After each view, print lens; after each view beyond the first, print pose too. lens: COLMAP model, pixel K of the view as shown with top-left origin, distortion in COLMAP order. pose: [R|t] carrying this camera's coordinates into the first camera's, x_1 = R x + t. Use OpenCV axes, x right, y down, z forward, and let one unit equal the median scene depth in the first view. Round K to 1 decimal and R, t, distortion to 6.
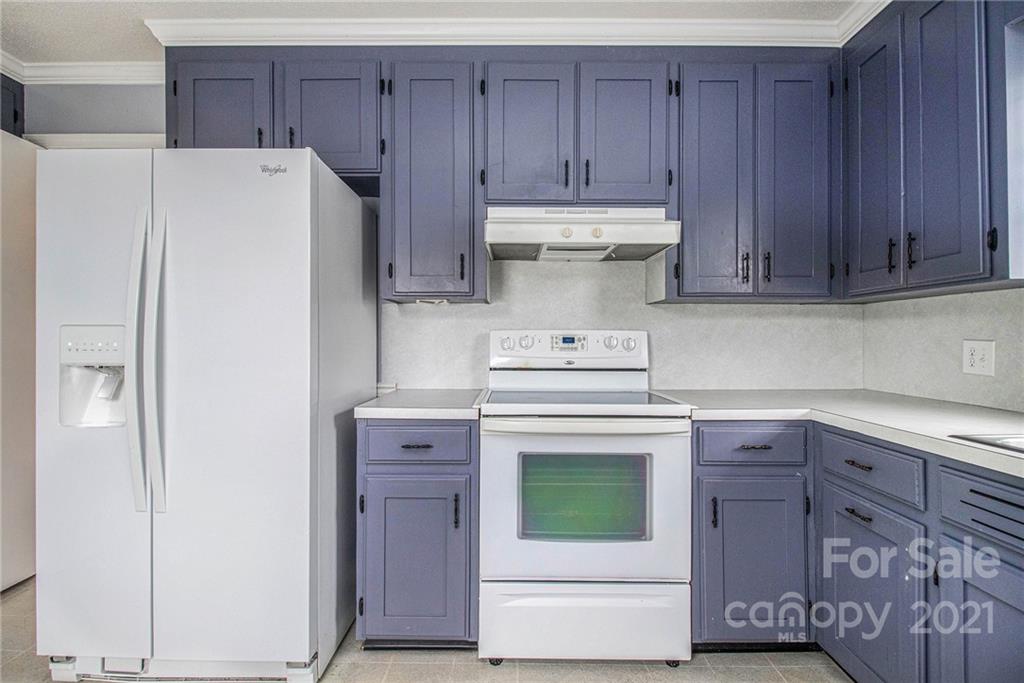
lens RADIAL K [[512.5, 0, 512.0], [0, 512.5, 341.5], [0, 0, 1]] dist [-0.002168, -0.000111]
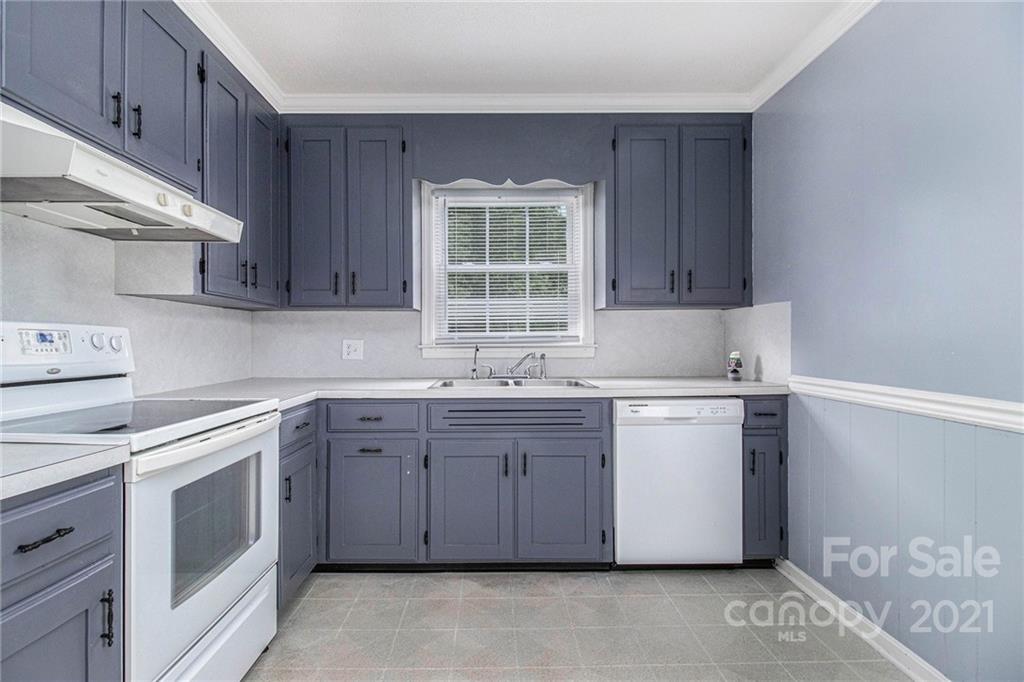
lens RADIAL K [[476.1, 0, 505.3], [0, 476.1, 337.7], [0, 0, 1]] dist [0.029746, -0.000031]
pose [[-0.020229, 0.006852, 0.999772, -0.587109], [0.002049, 0.999975, -0.006812, 0.002886], [-0.999793, 0.001911, -0.020242, 0.451526]]
